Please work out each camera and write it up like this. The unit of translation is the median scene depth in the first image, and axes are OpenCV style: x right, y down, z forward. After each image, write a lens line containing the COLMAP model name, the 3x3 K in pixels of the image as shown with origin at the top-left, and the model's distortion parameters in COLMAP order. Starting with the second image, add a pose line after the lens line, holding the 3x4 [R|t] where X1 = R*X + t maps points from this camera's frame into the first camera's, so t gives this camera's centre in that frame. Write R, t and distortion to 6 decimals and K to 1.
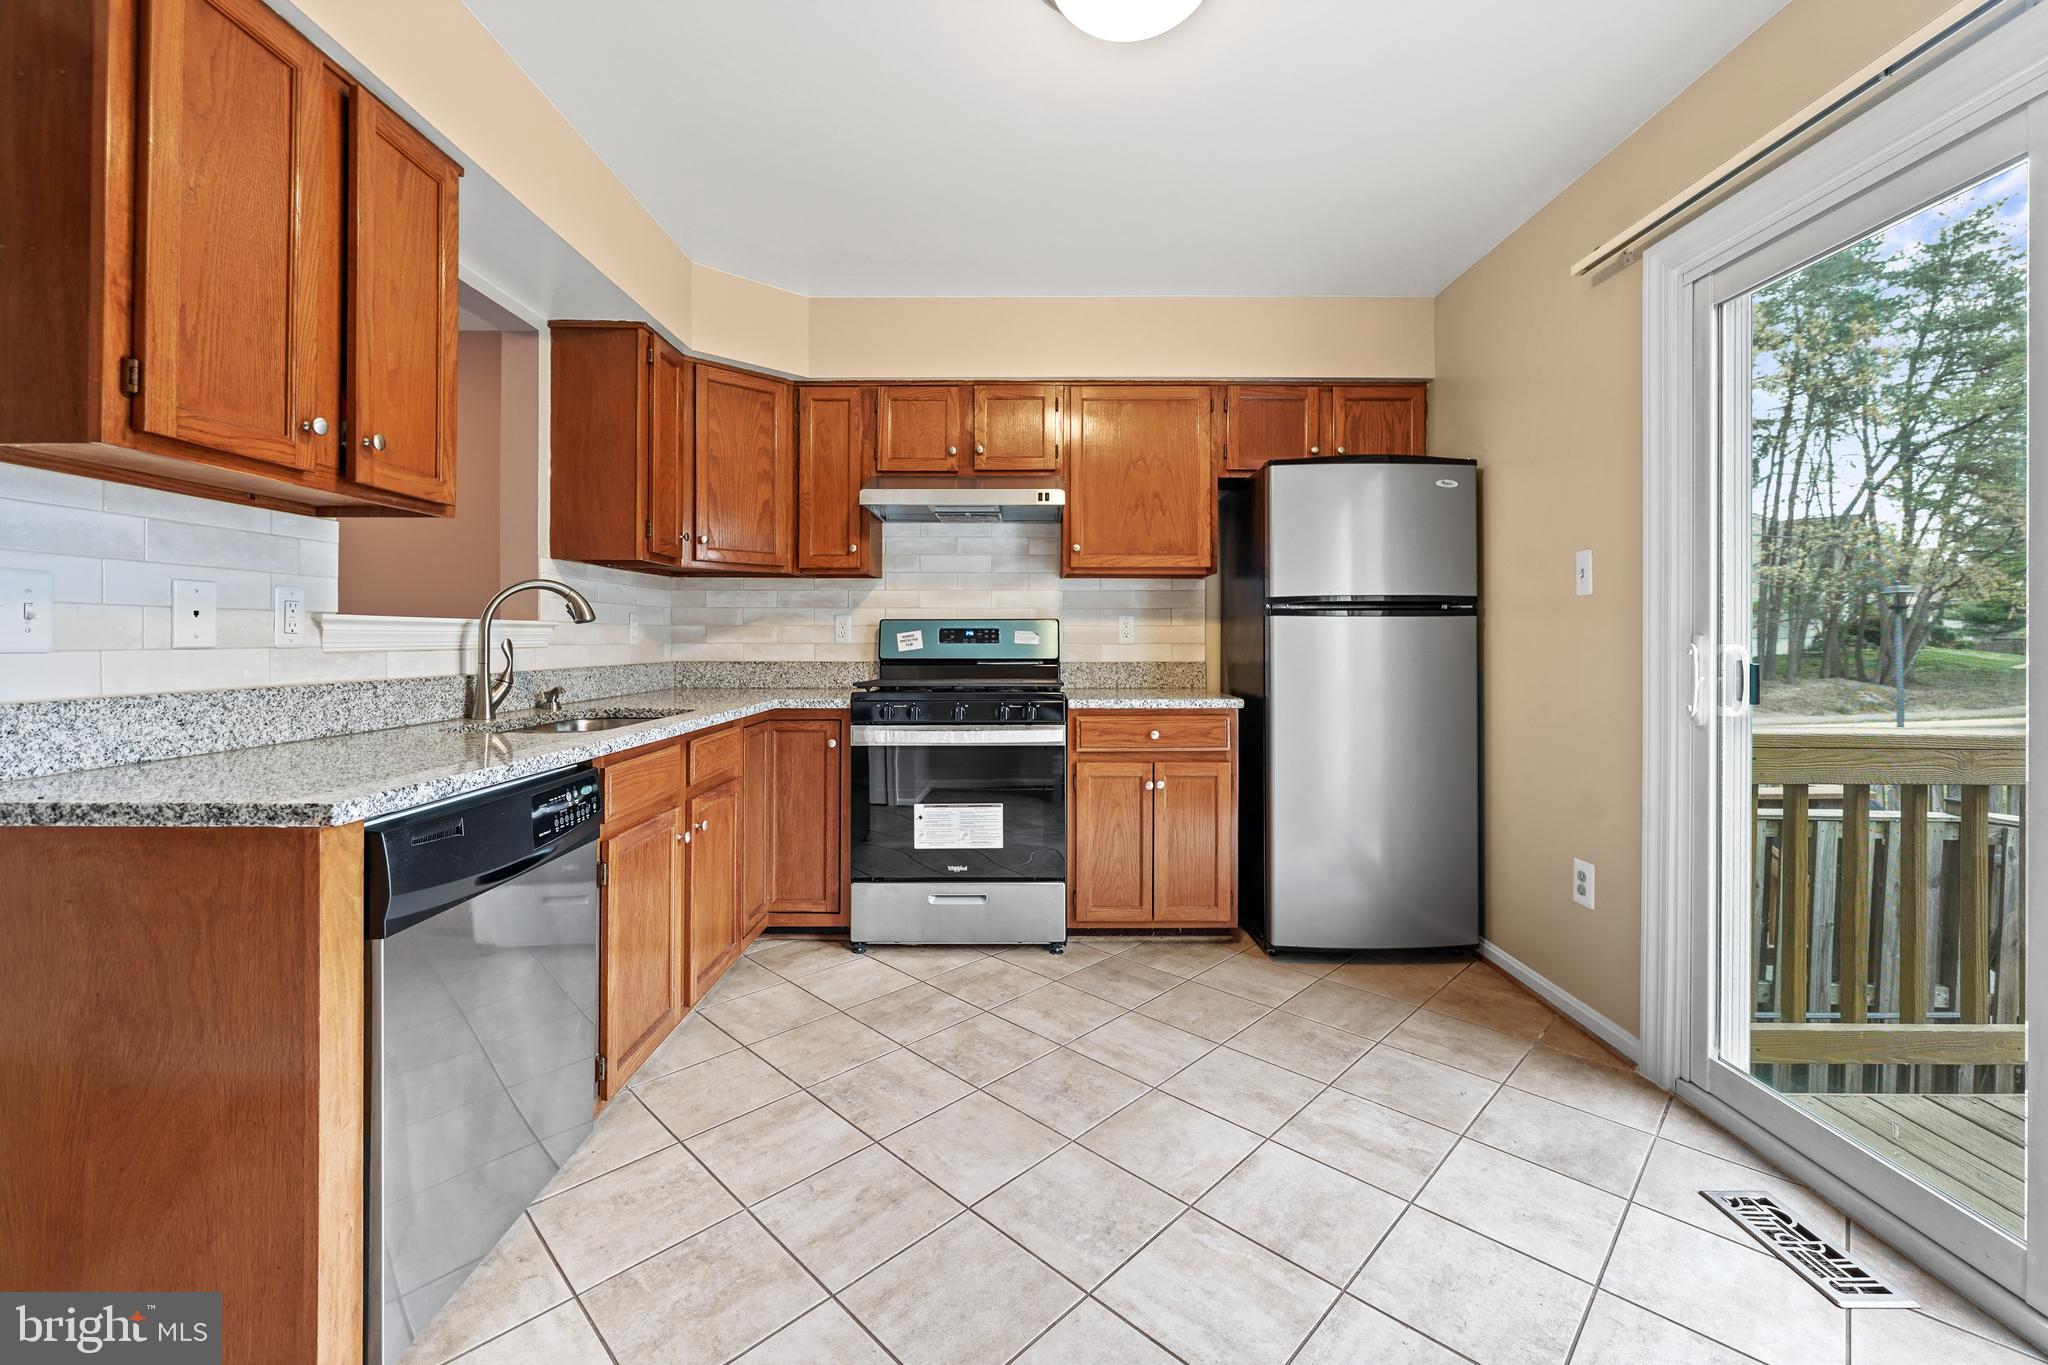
lens RADIAL K [[829.5, 0, 1032.7], [0, 829.5, 641.1], [0, 0, 1]] dist [-0.000004, 0.000086]
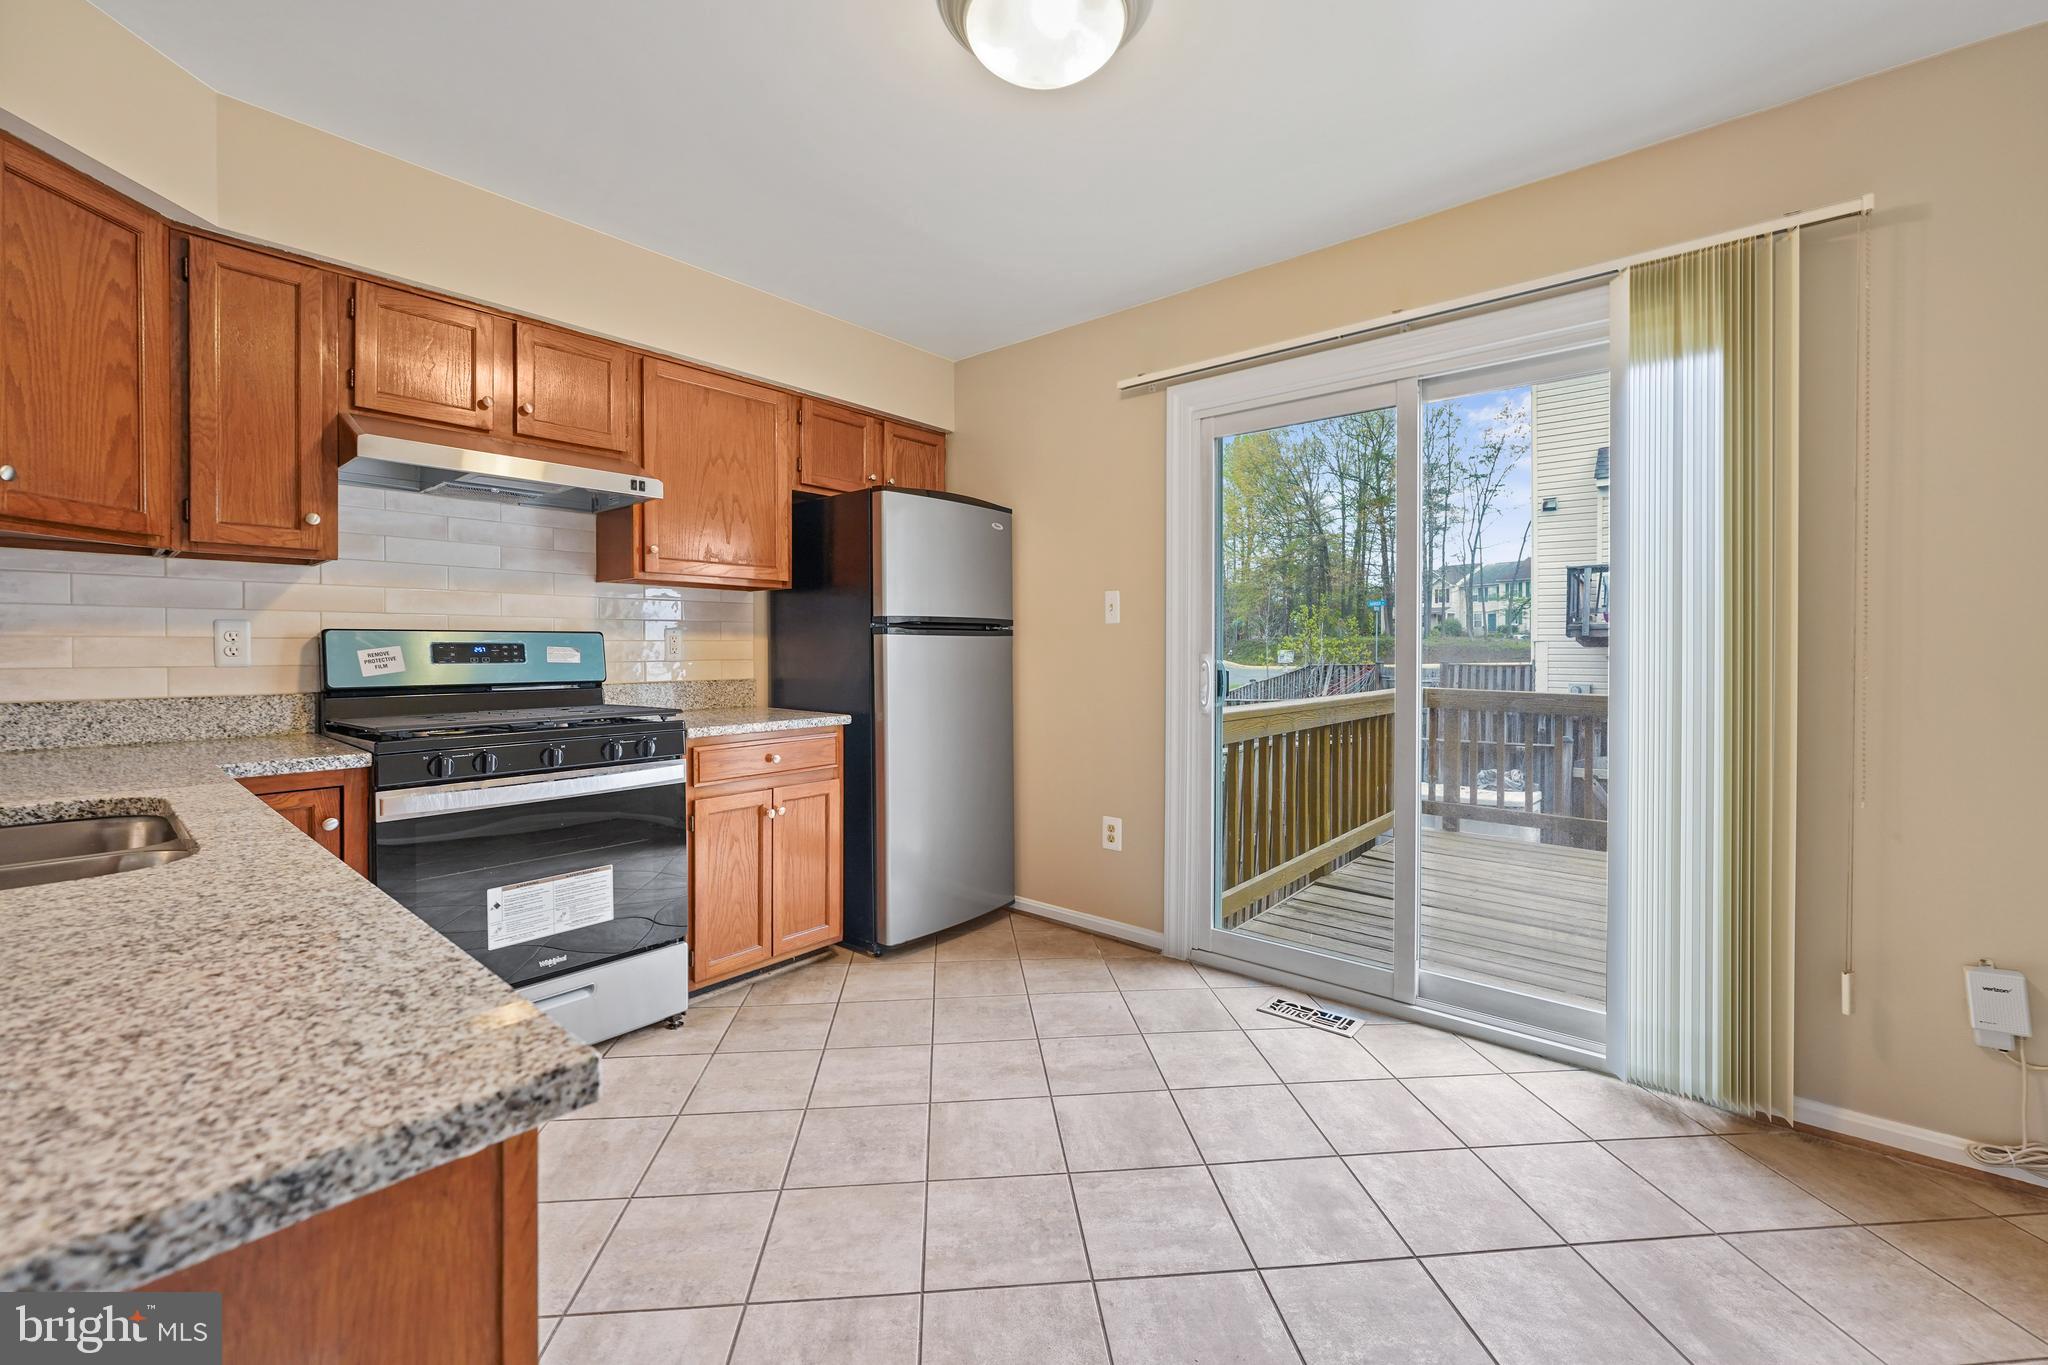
lens RADIAL K [[829.5, 0, 1014.6], [0, 829.5, 655.4], [0, 0, 1]] dist [-0.000004, 0.000086]
pose [[0.653557, -0.009490, 0.756818, -0.386741], [-0.000001, 0.999921, 0.012539, -0.015990], [-0.756878, -0.008196, 0.653505, 0.184751]]
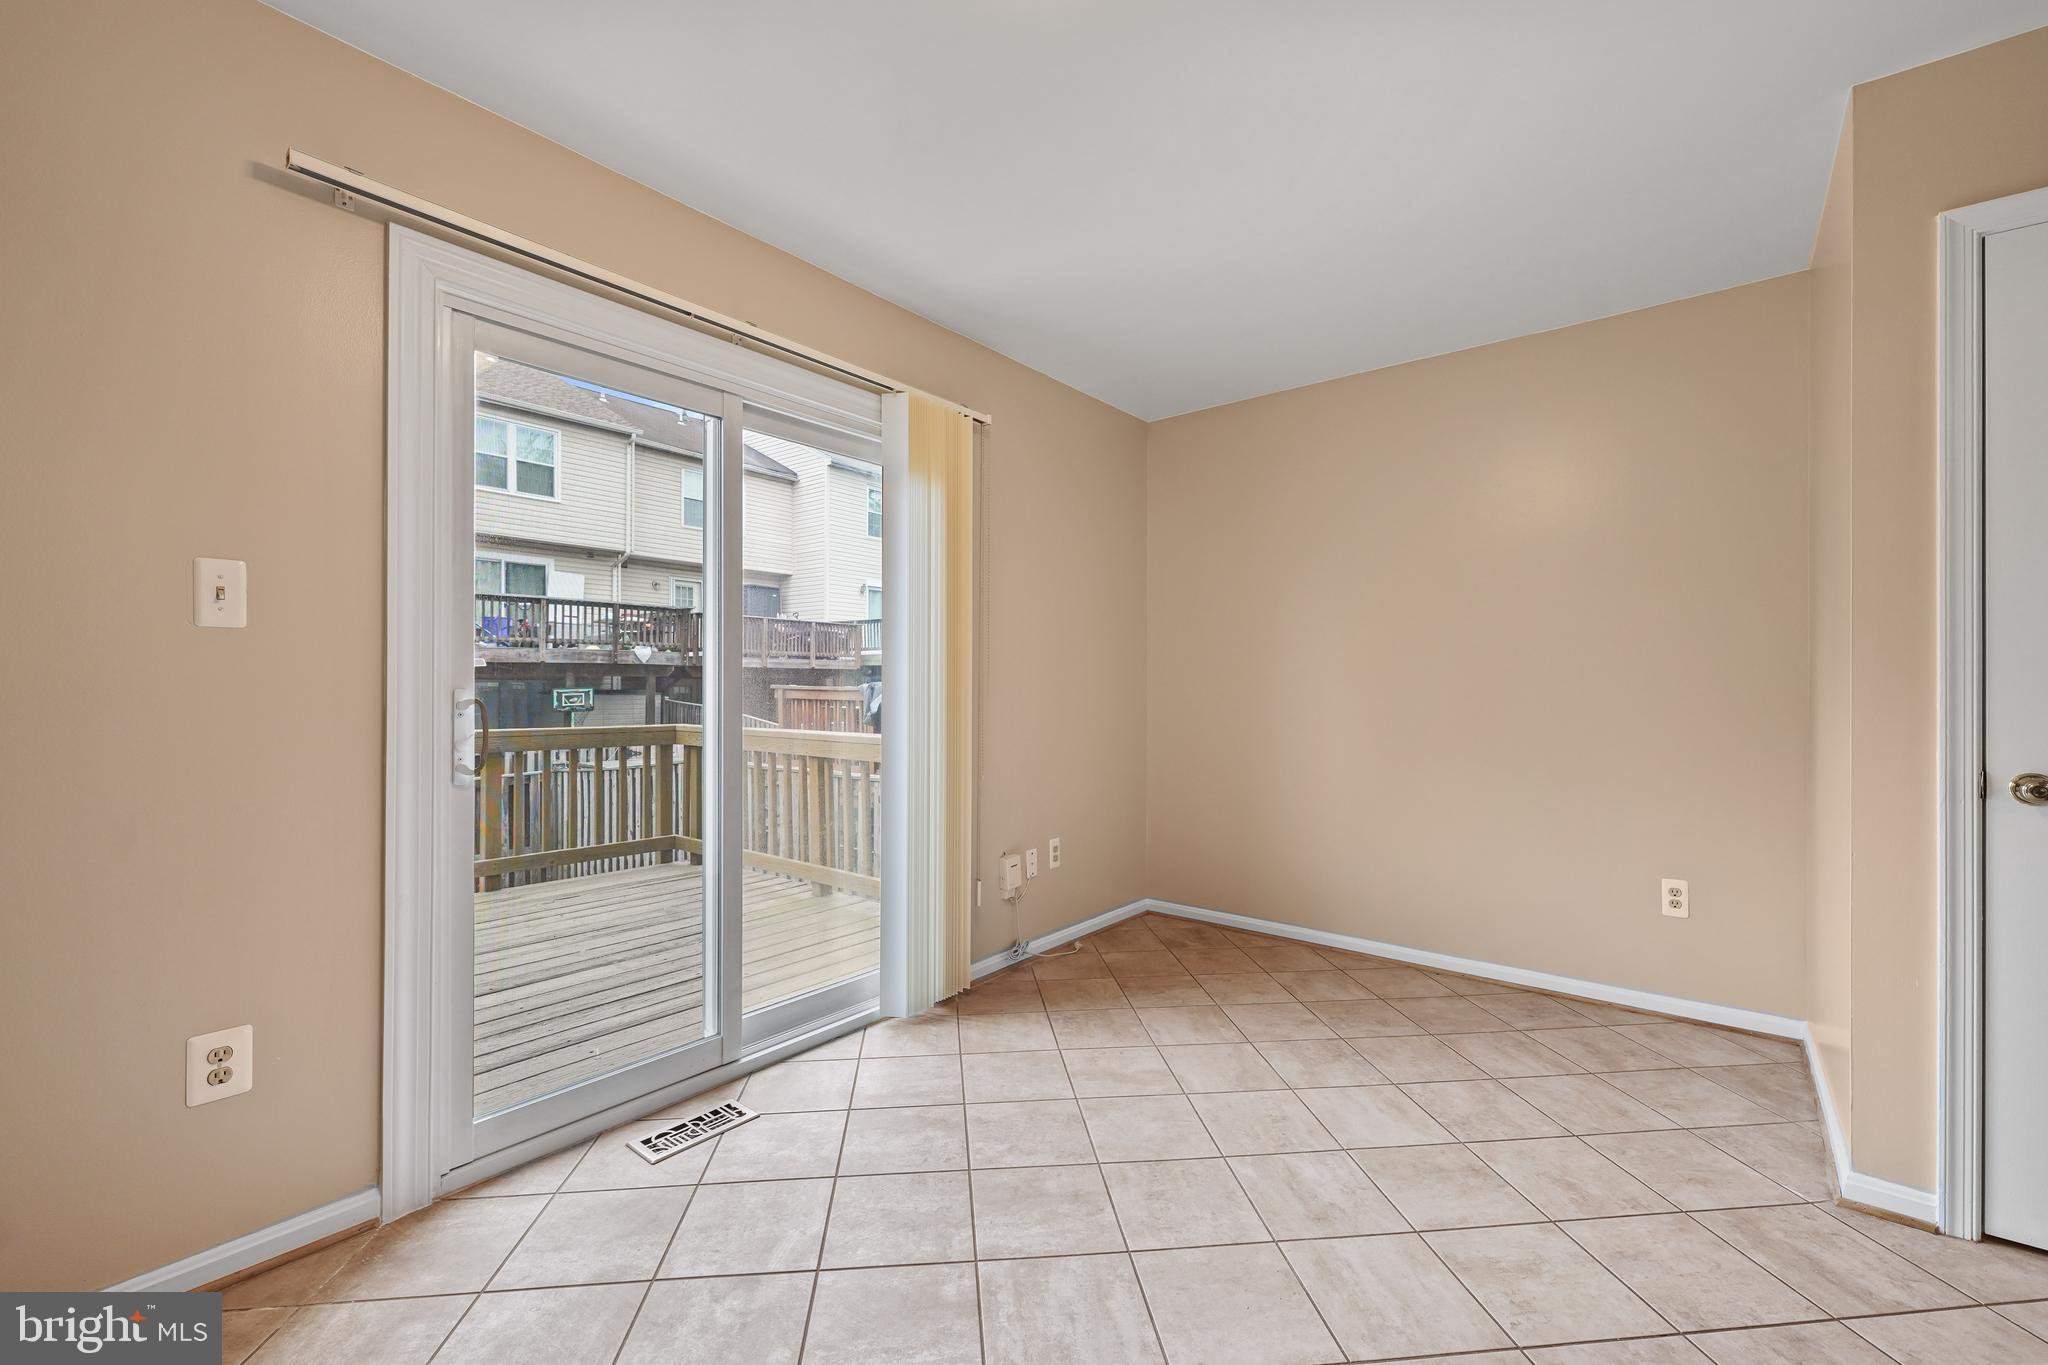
lens RADIAL K [[829.5, 0, 1024.9], [0, 829.5, 687.4], [0, 0, 1]] dist [-0.000004, 0.000086]
pose [[-0.771297, -0.005367, 0.636453, -0.198135], [-0.006151, 0.999981, 0.000978, -0.009667], [-0.636446, -0.003161, -0.771315, 0.894082]]
